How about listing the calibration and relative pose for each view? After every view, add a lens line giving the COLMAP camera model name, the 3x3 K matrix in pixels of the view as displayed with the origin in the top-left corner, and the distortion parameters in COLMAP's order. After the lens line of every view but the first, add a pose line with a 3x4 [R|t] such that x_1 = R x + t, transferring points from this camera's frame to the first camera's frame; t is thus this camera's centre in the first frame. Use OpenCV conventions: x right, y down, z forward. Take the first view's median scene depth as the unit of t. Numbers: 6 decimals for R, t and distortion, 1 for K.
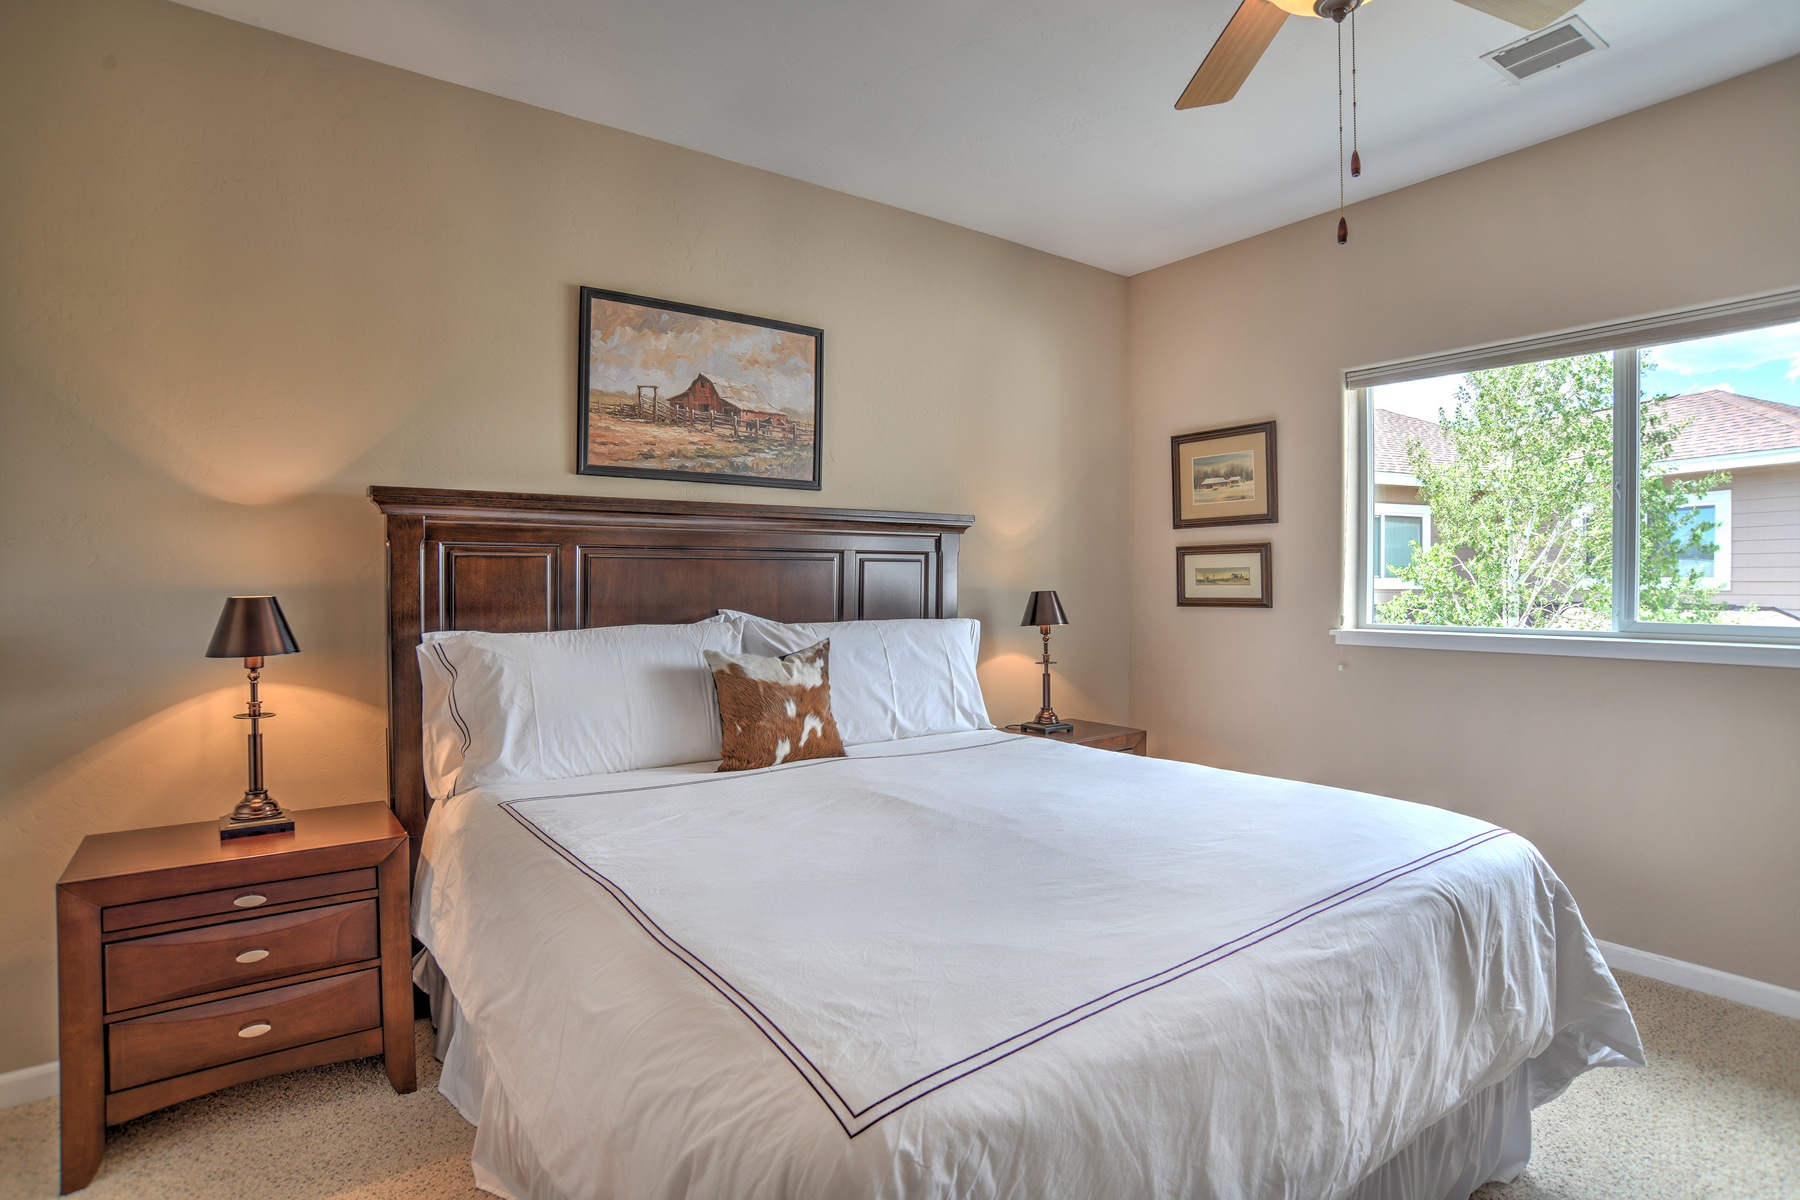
lens RADIAL K [[925.4, 0, 897.1], [0, 925.4, 587.7], [0, 0, 1]] dist [-0.047565, 0.001862]
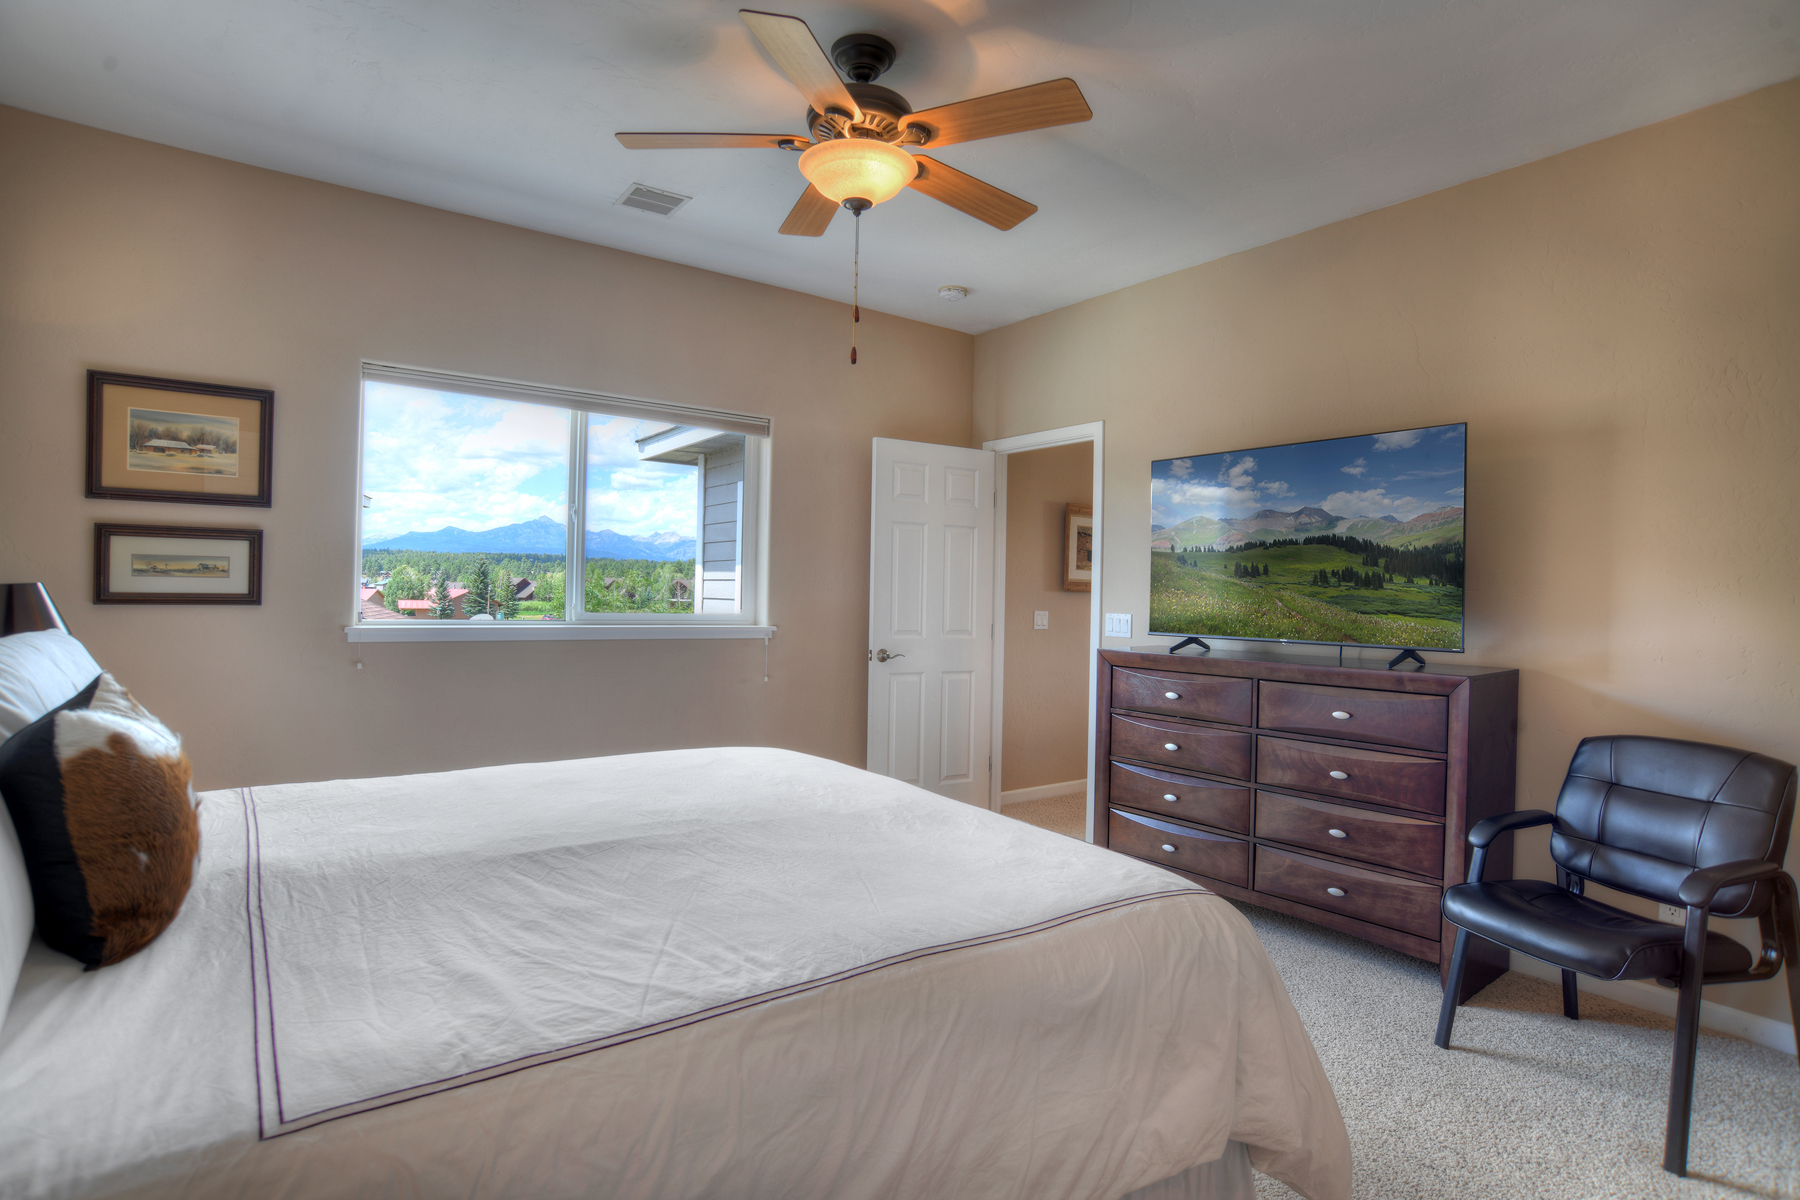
lens RADIAL K [[925.4, 0, 893.1], [0, 925.4, 599.1], [0, 0, 1]] dist [-0.047565, 0.001862]
pose [[-0.019341, -0.005762, 0.999796, -0.509868], [-0.018177, 0.999820, 0.005411, 0.000935], [-0.999648, -0.018069, -0.019442, 0.464780]]
